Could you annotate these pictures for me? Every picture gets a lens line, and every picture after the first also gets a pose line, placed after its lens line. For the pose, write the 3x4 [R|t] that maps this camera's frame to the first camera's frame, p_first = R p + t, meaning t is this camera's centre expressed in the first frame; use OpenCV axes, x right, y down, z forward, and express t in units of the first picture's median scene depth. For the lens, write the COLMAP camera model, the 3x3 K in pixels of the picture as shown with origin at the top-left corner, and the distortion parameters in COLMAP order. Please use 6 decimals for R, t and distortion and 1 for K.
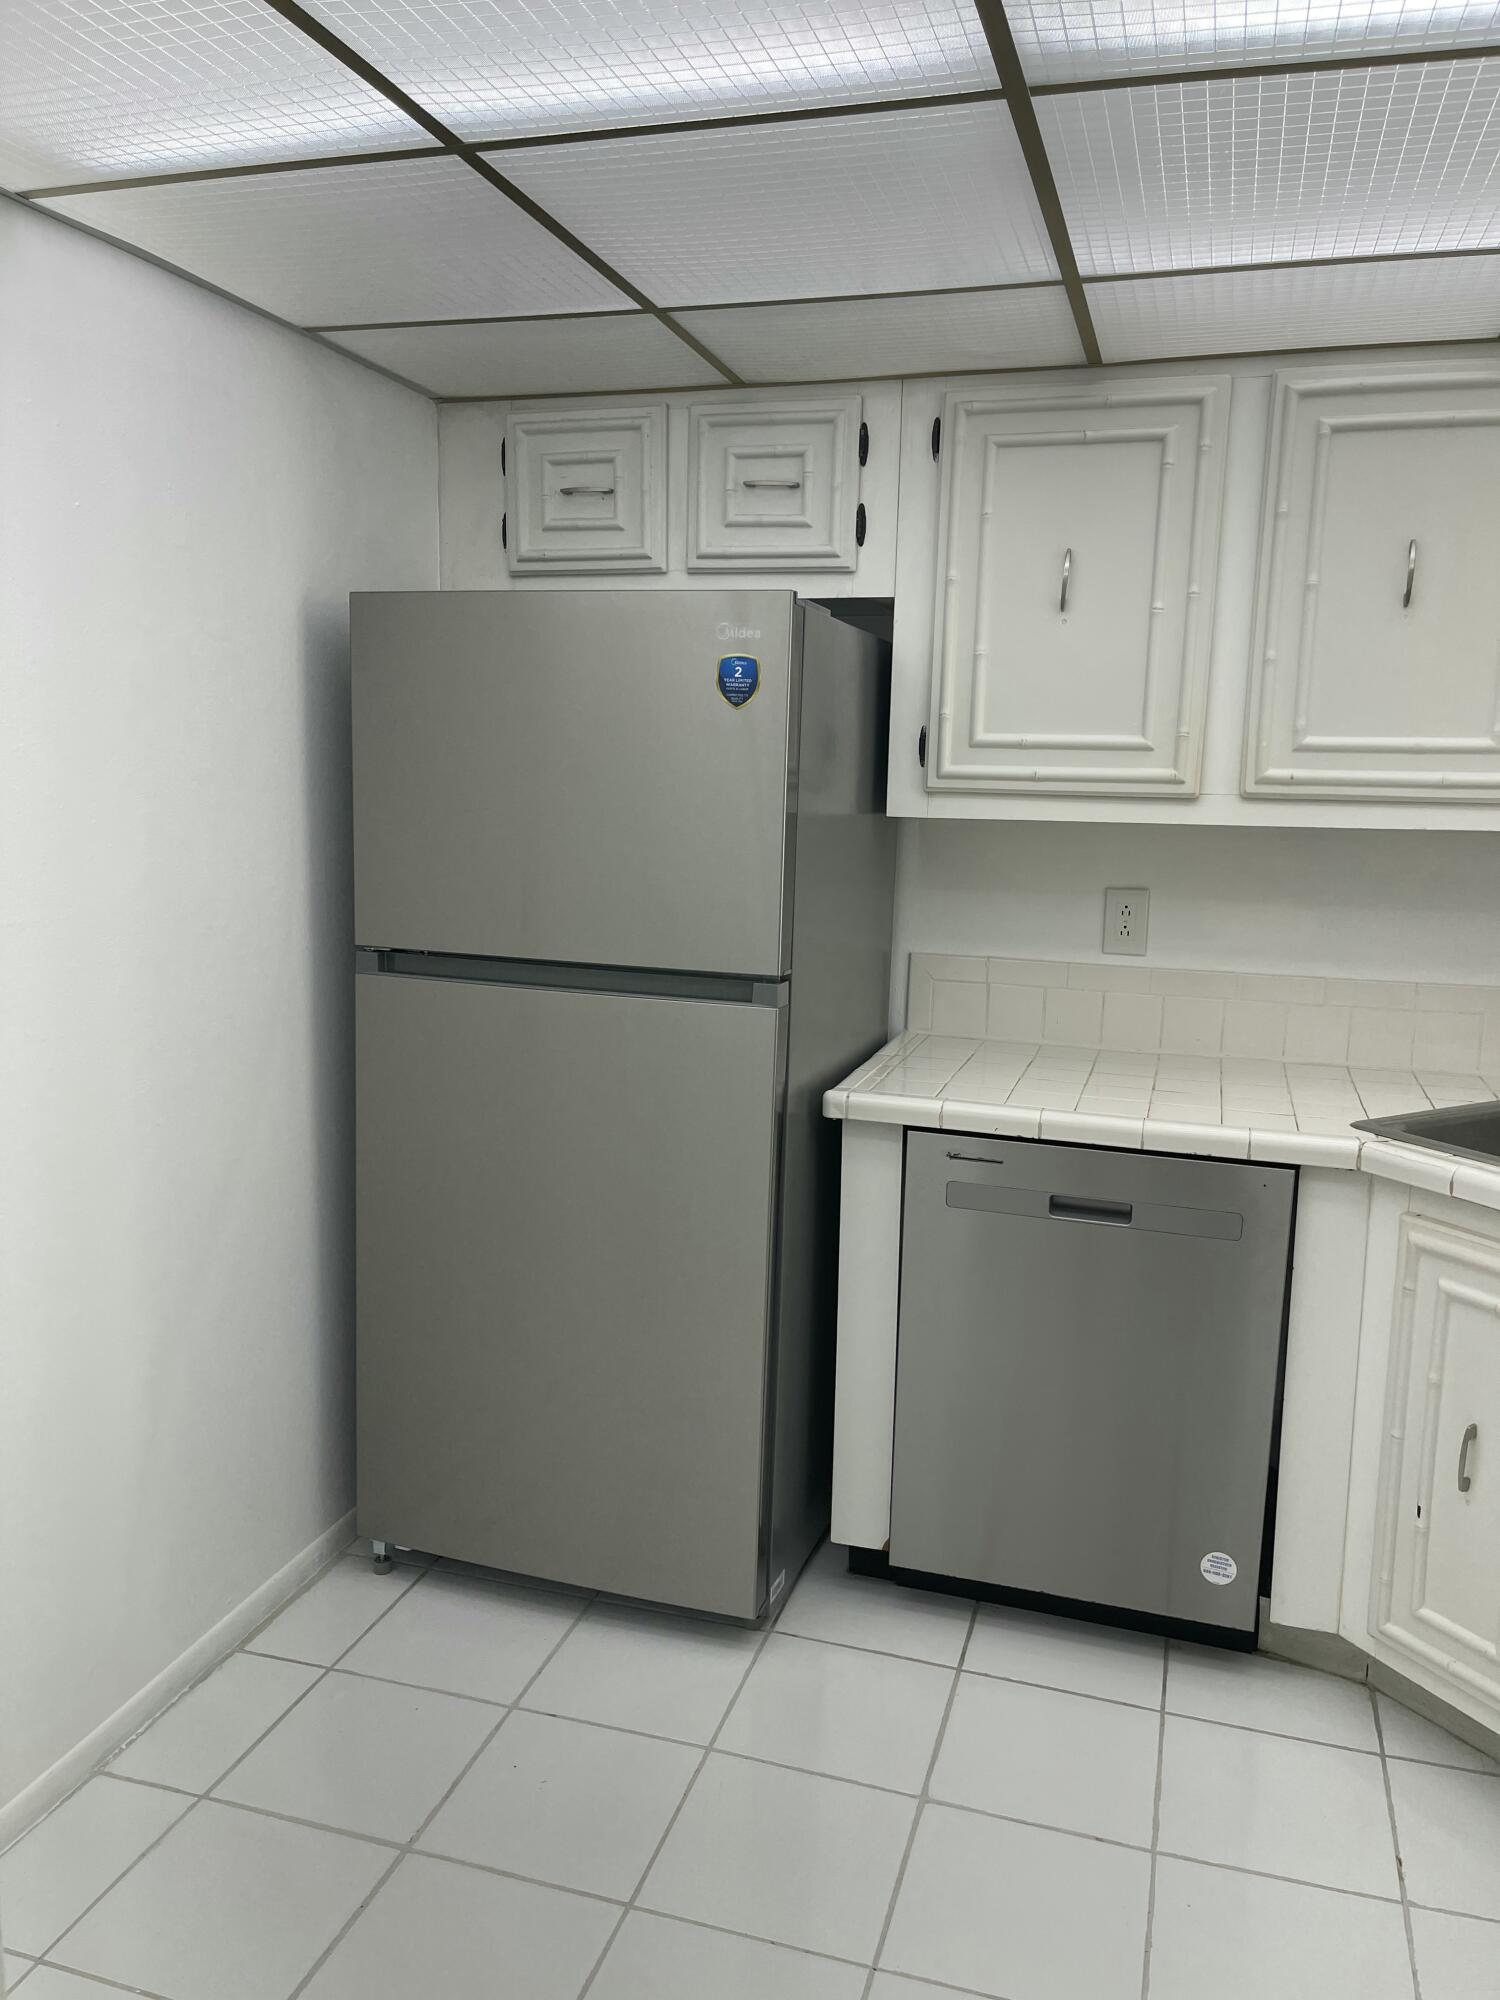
lens RADIAL K [[1524.3, 0, 784.1], [0, 1524.3, 983.6], [0, 0, 1]] dist [0.069732, -0.092363]
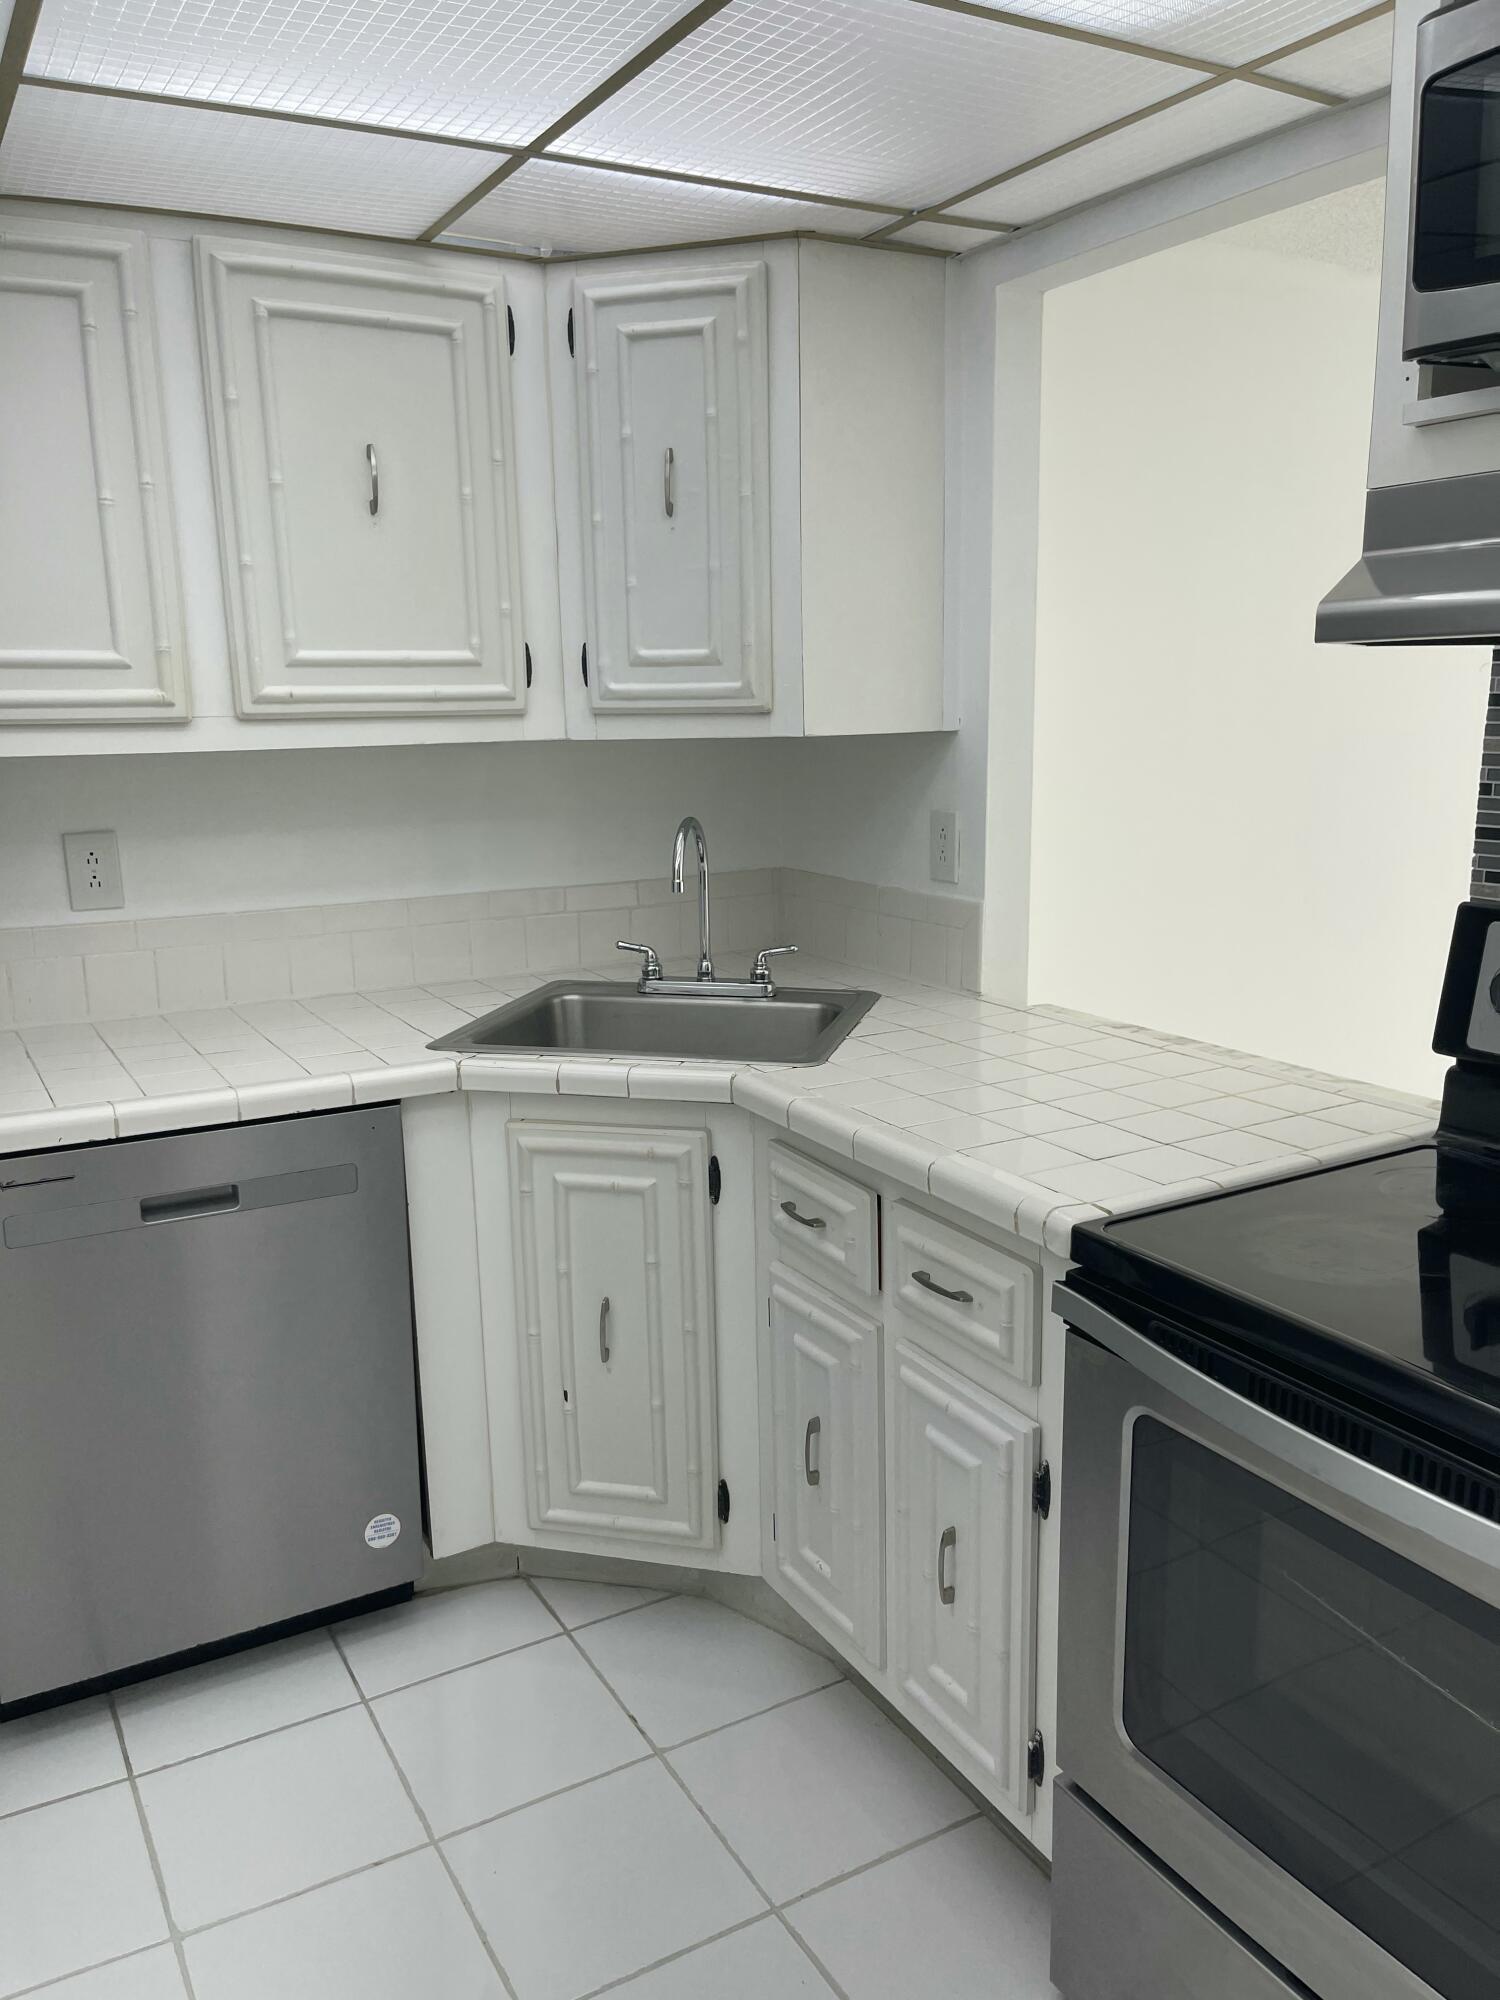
lens RADIAL K [[1524.3, 0, 727.5], [0, 1524.3, 989.9], [0, 0, 1]] dist [0.069732, -0.092363]
pose [[0.686545, -0.172179, 0.706407, -0.177863], [0.132963, 0.984904, 0.110834, -0.026634], [-0.714826, 0.017834, 0.699075, 0.166804]]
